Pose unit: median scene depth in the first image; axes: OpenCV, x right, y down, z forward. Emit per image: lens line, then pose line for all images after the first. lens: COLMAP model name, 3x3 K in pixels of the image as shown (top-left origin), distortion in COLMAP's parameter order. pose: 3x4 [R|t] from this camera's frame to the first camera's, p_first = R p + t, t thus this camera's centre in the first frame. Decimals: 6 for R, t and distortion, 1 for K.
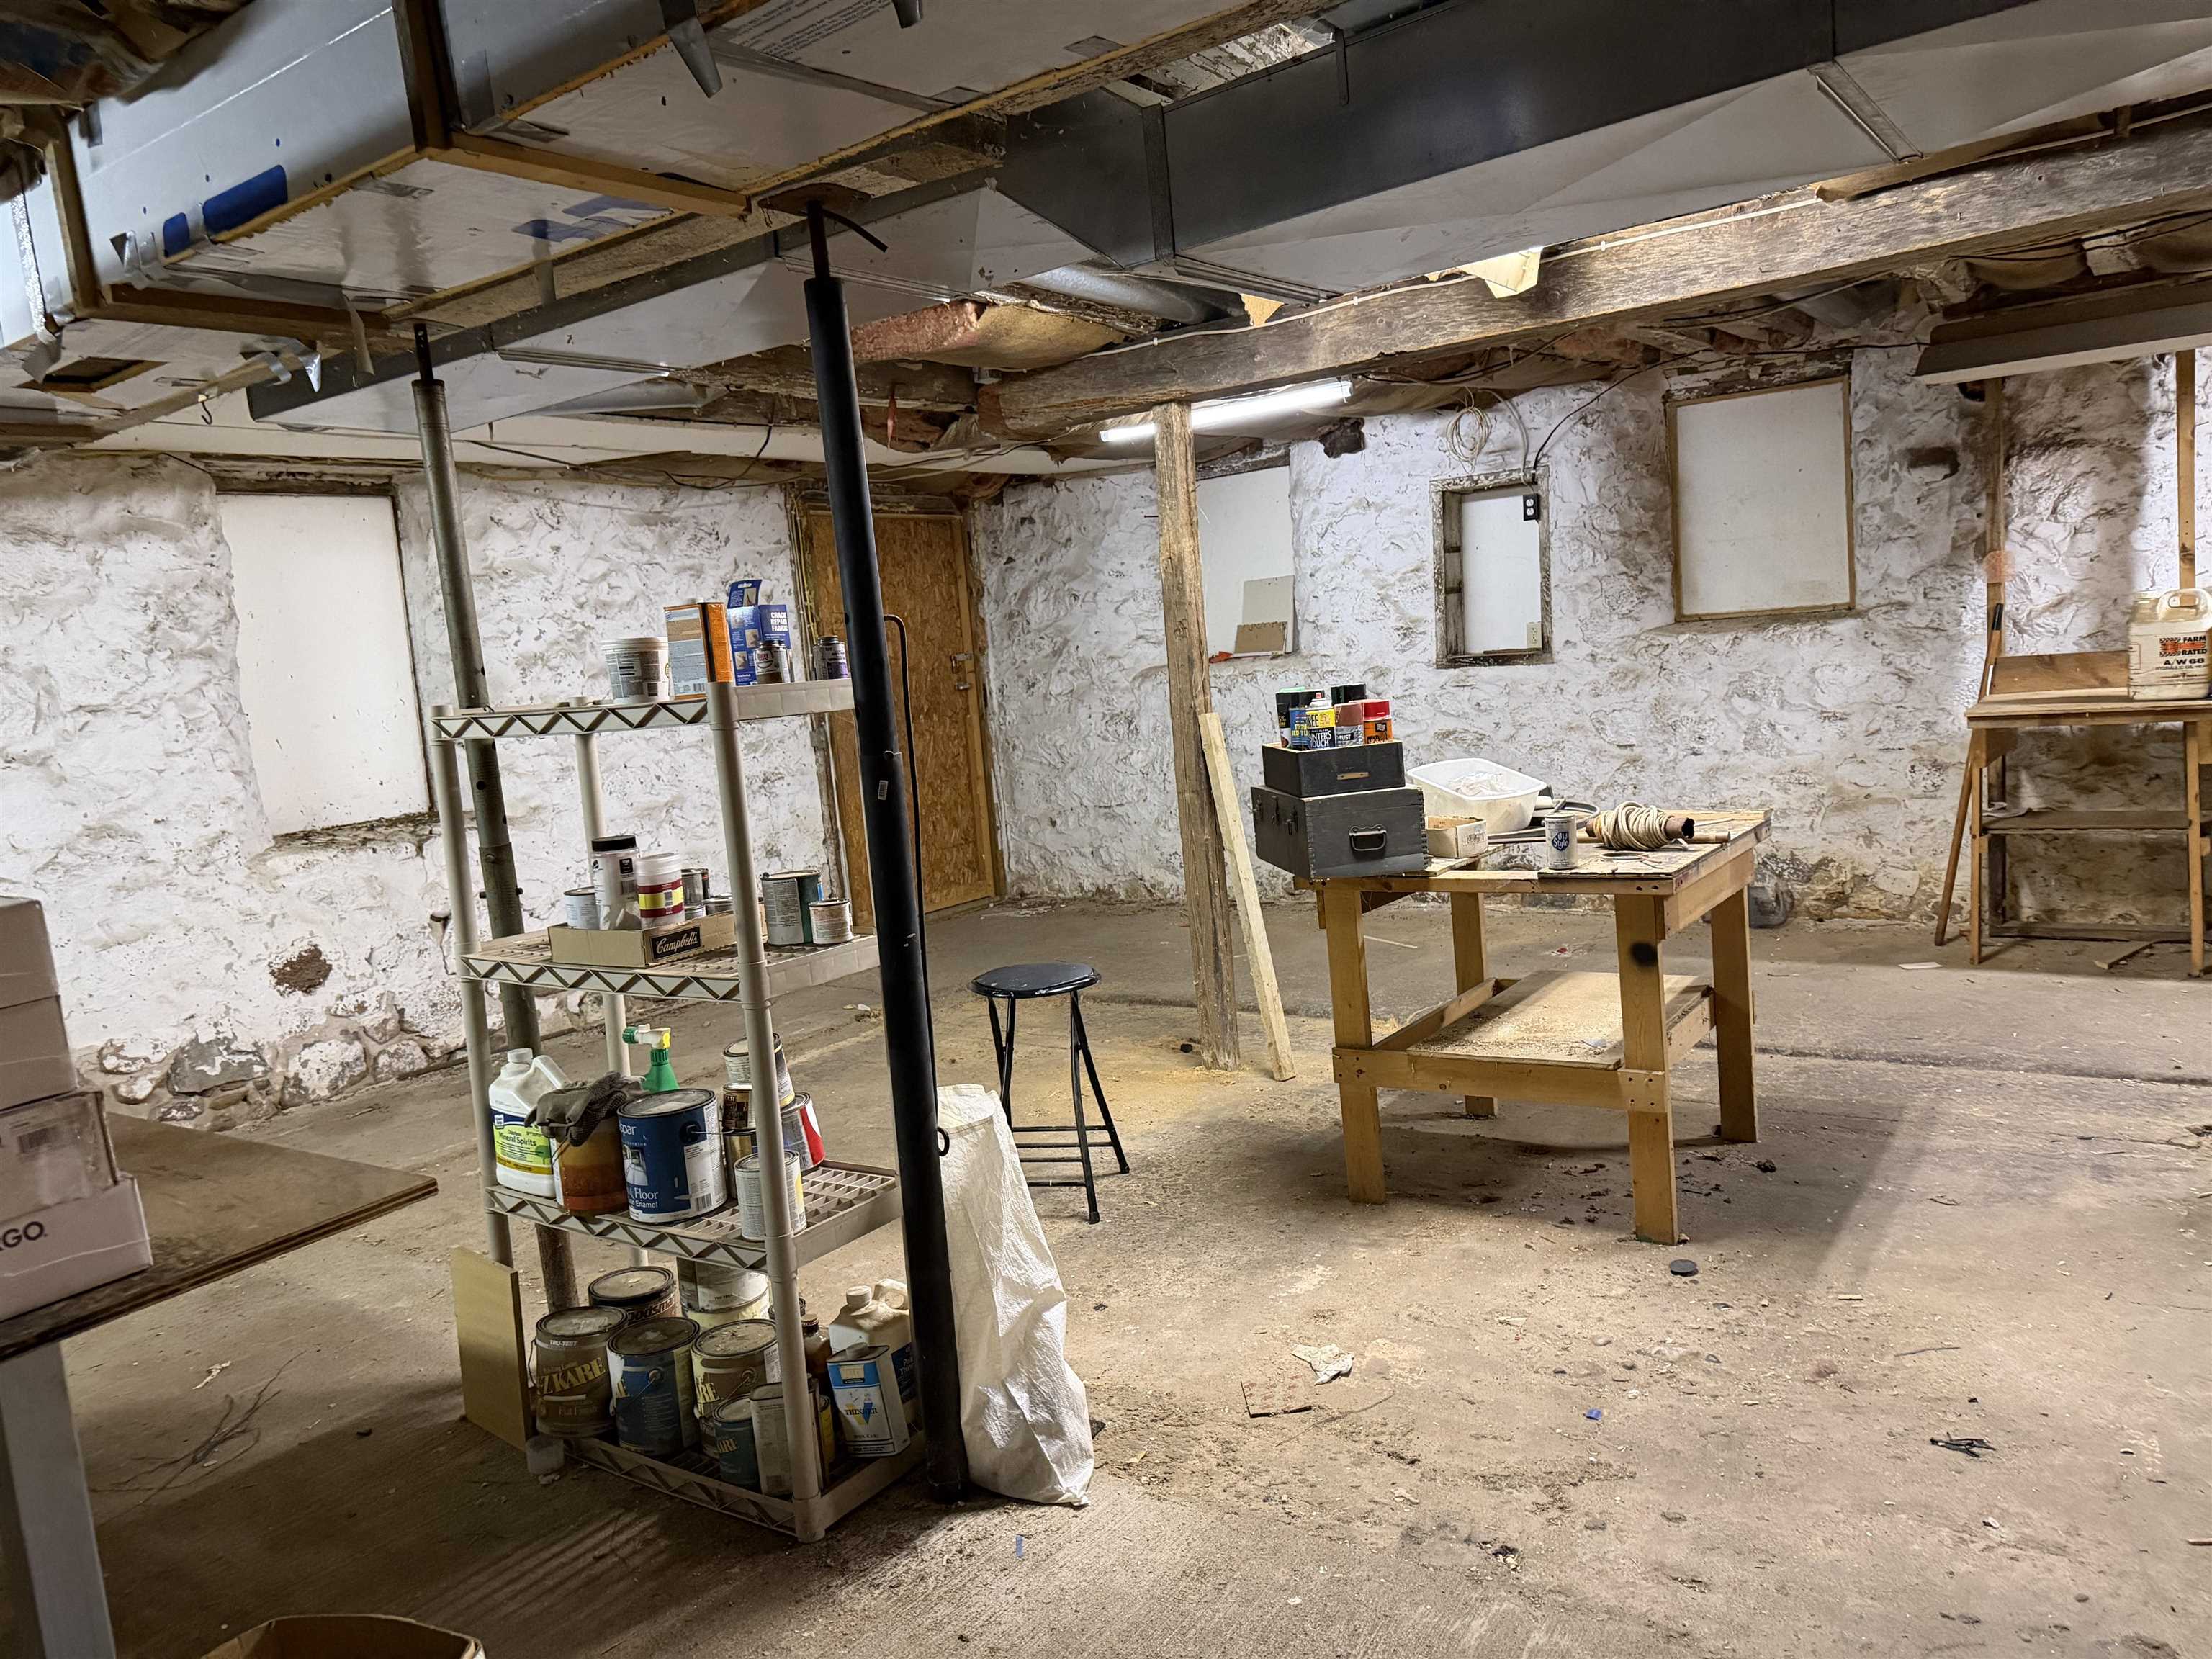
lens RADIAL K [[1573.3, 0, 1108.8], [0, 1573.3, 893.3], [0, 0, 1]] dist [-0.001448, -0.051001]
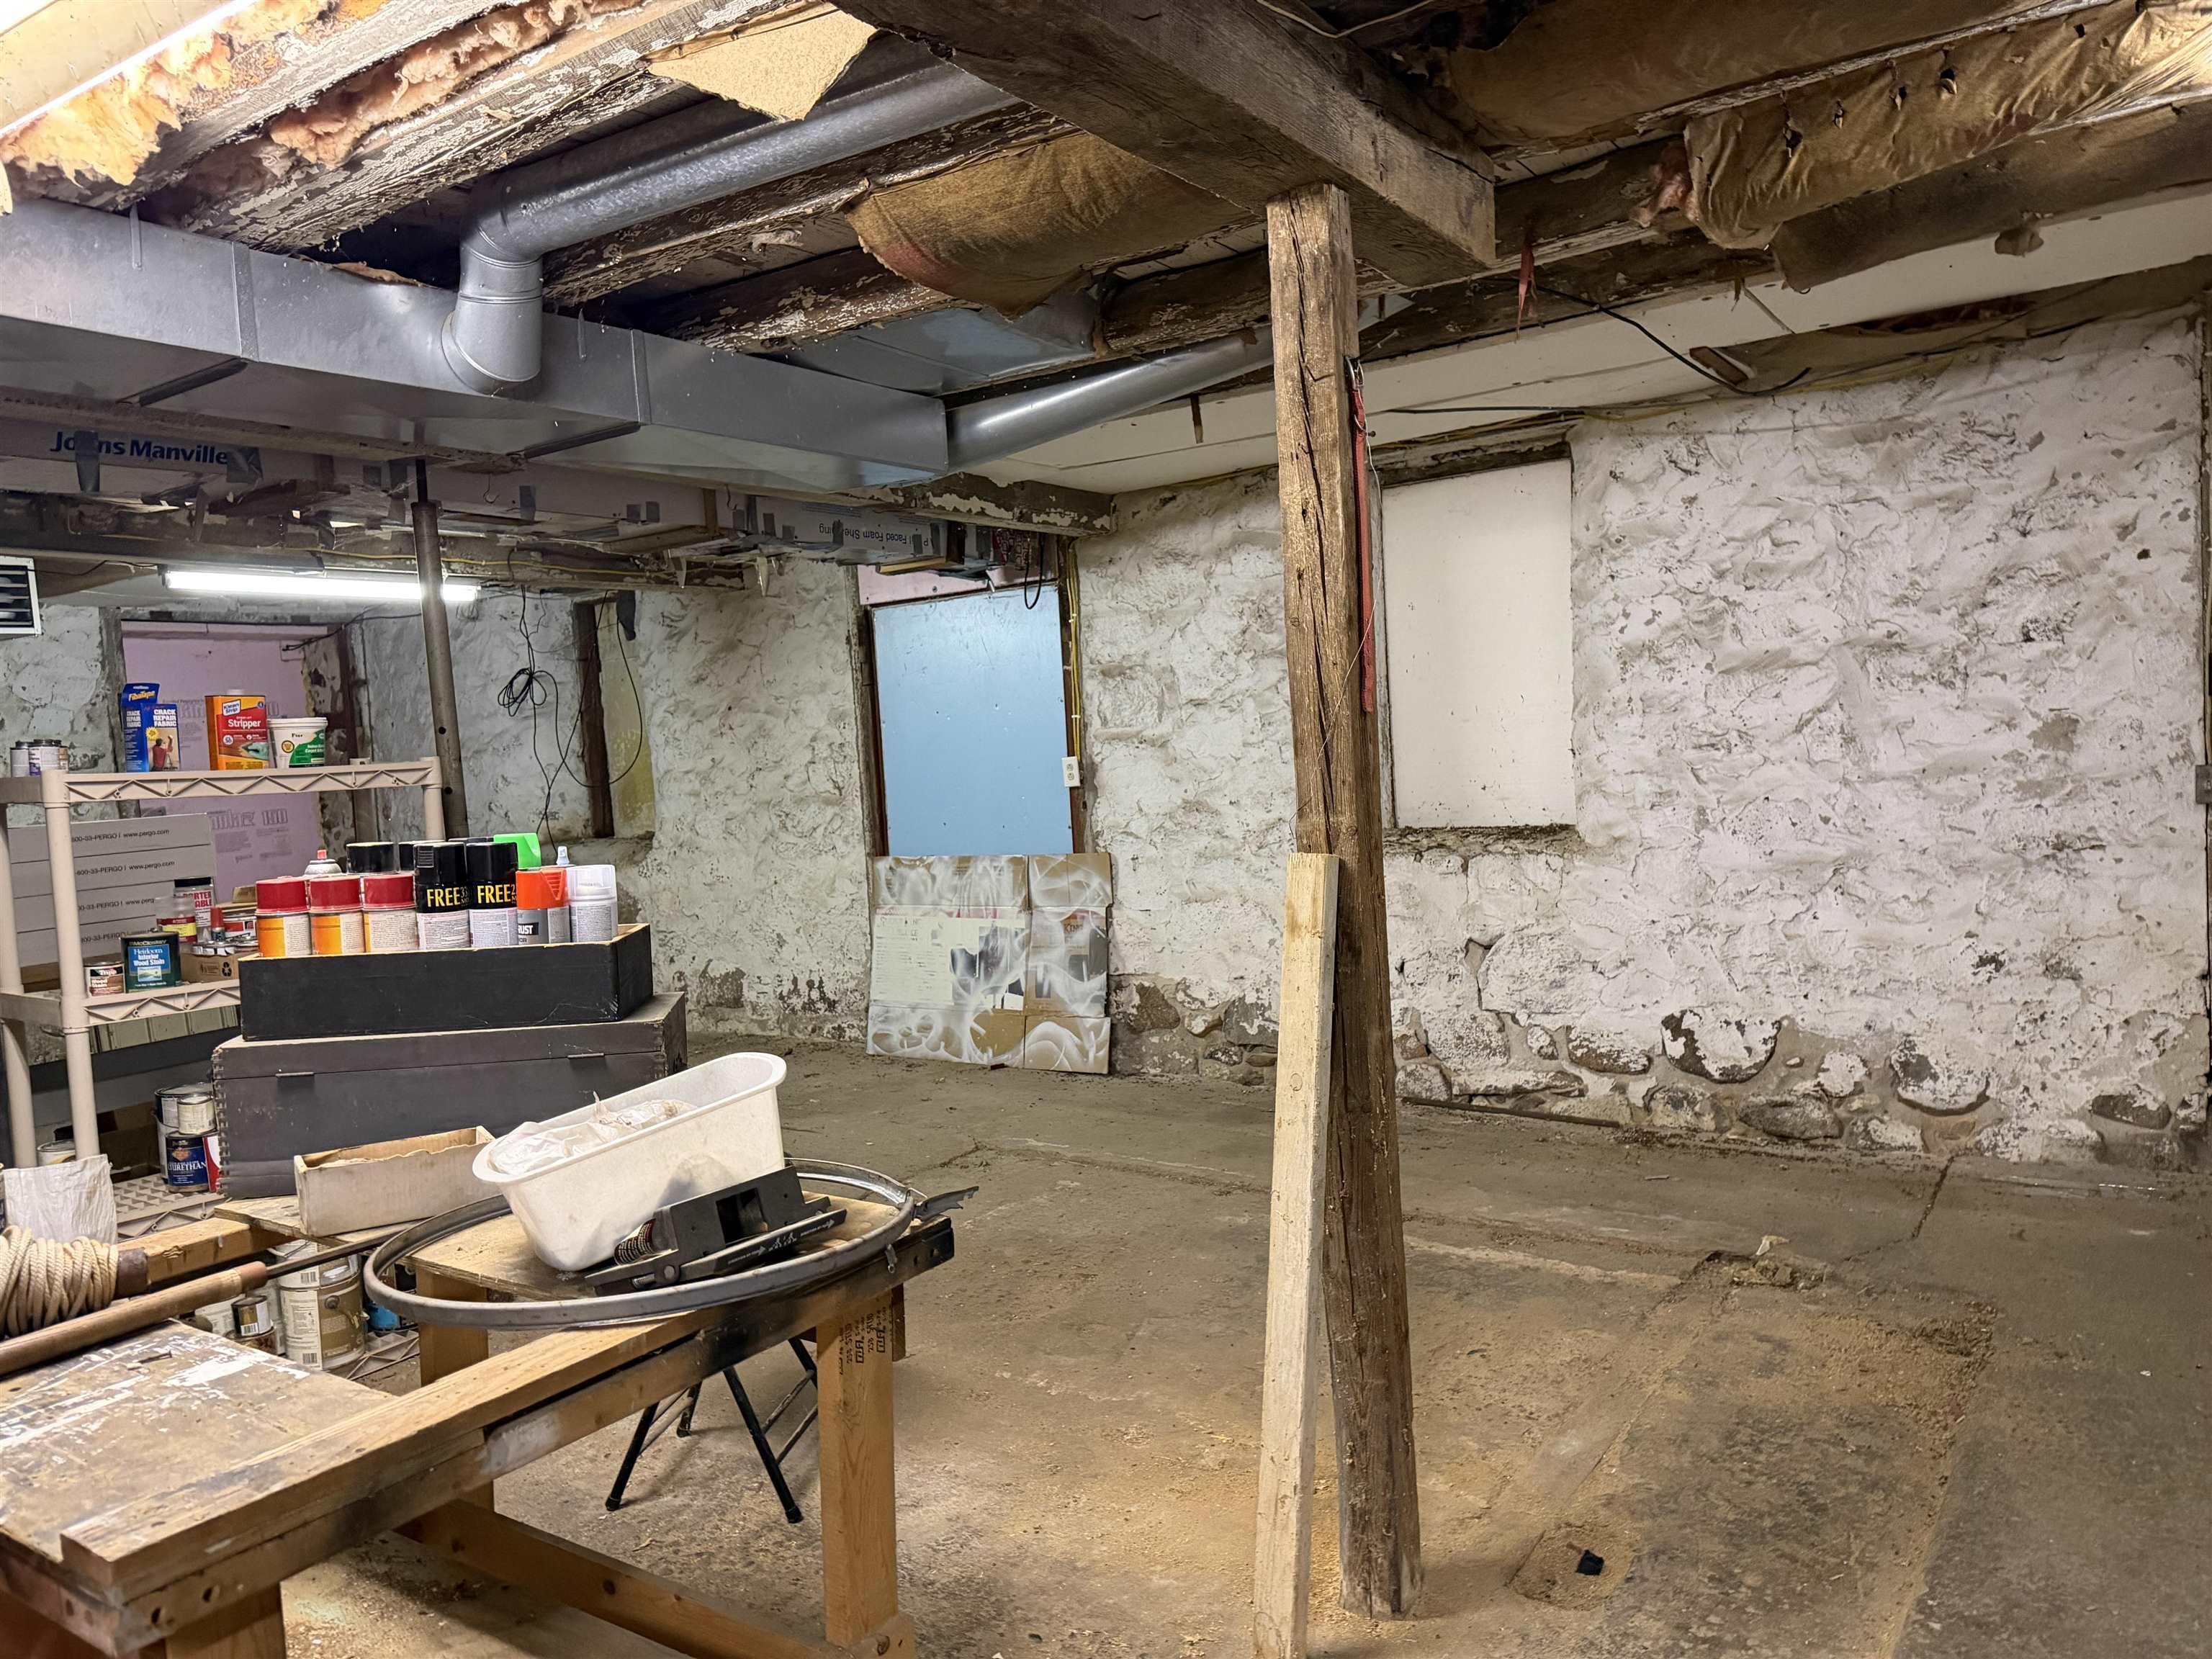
lens RADIAL K [[1553.8, 0, 1107.0], [0, 1553.8, 842.8], [0, 0, 1]] dist [0.197561, -0.350000]
pose [[0.003123, 0.151016, -0.988526, 0.429752], [-0.099710, 0.983652, 0.149956, -0.148610], [0.995012, 0.098098, 0.018129, 0.743676]]
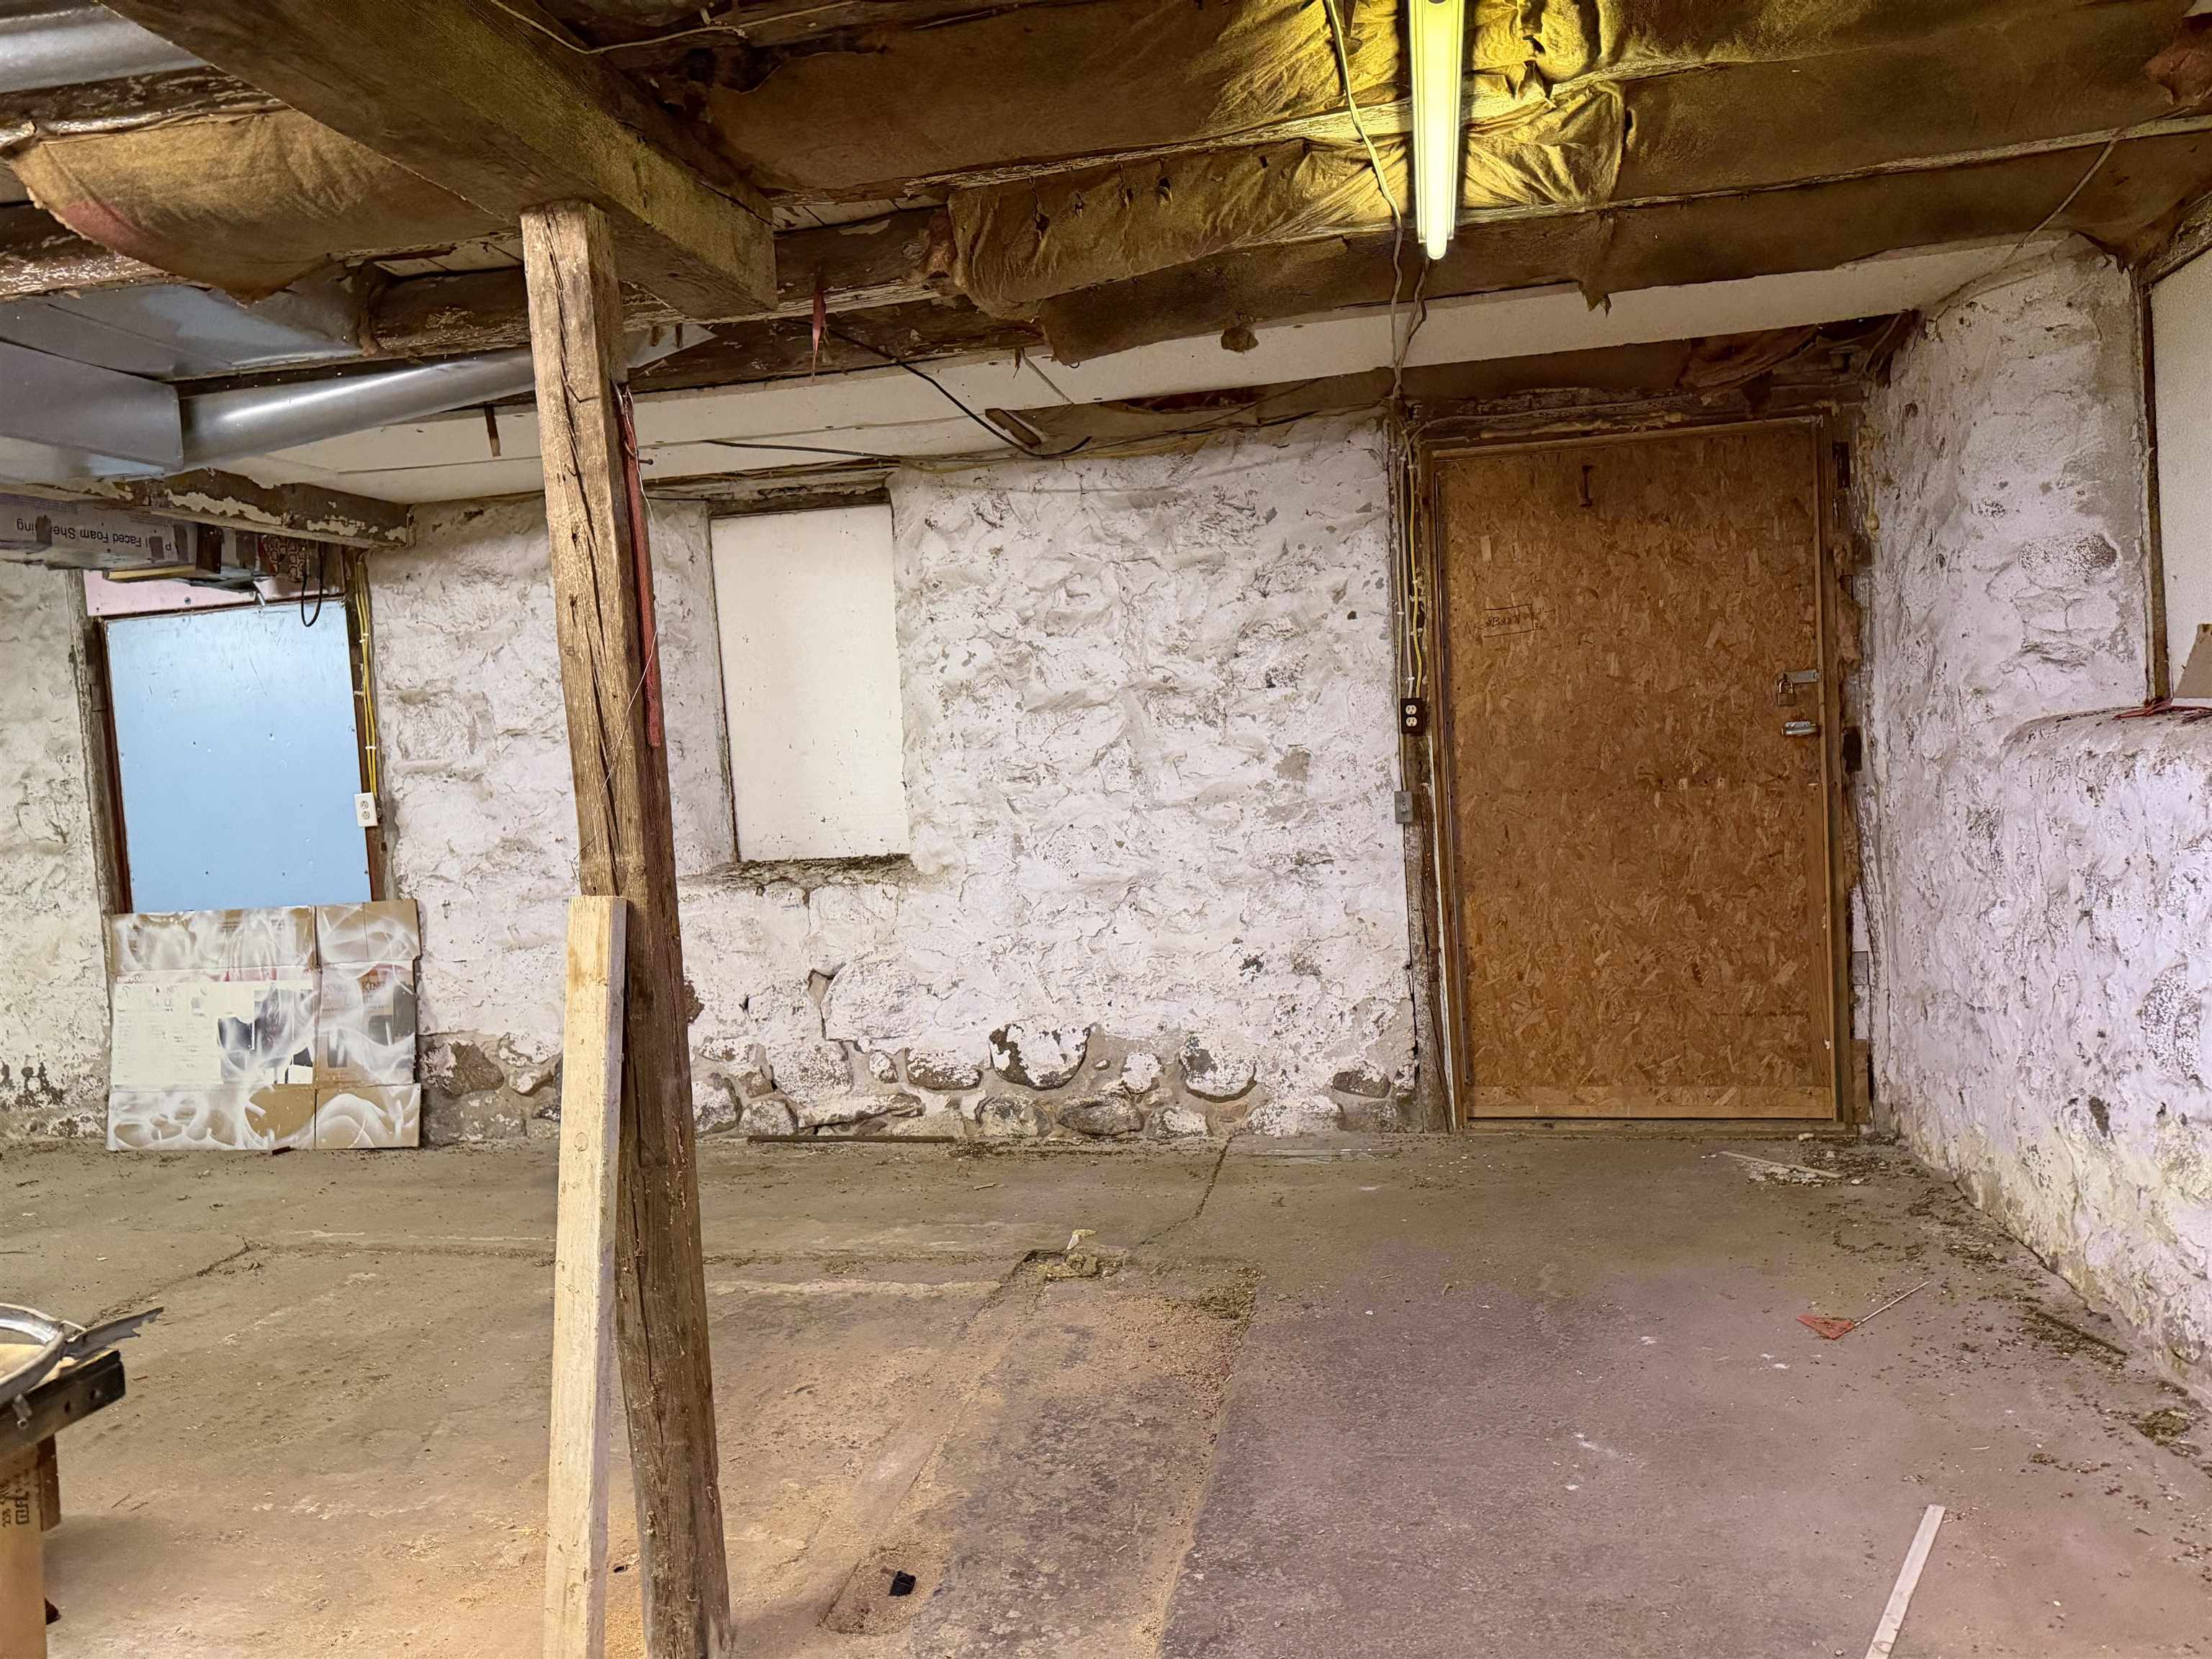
lens RADIAL K [[1557.4, 0, 1106.0], [0, 1557.4, 829.5], [0, 0, 1]] dist [0.131240, -0.169503]
pose [[0.391672, 0.118230, -0.912477, 0.429371], [-0.117790, 0.989993, 0.077714, -0.150625], [0.912534, 0.077042, 0.401679, 0.757351]]
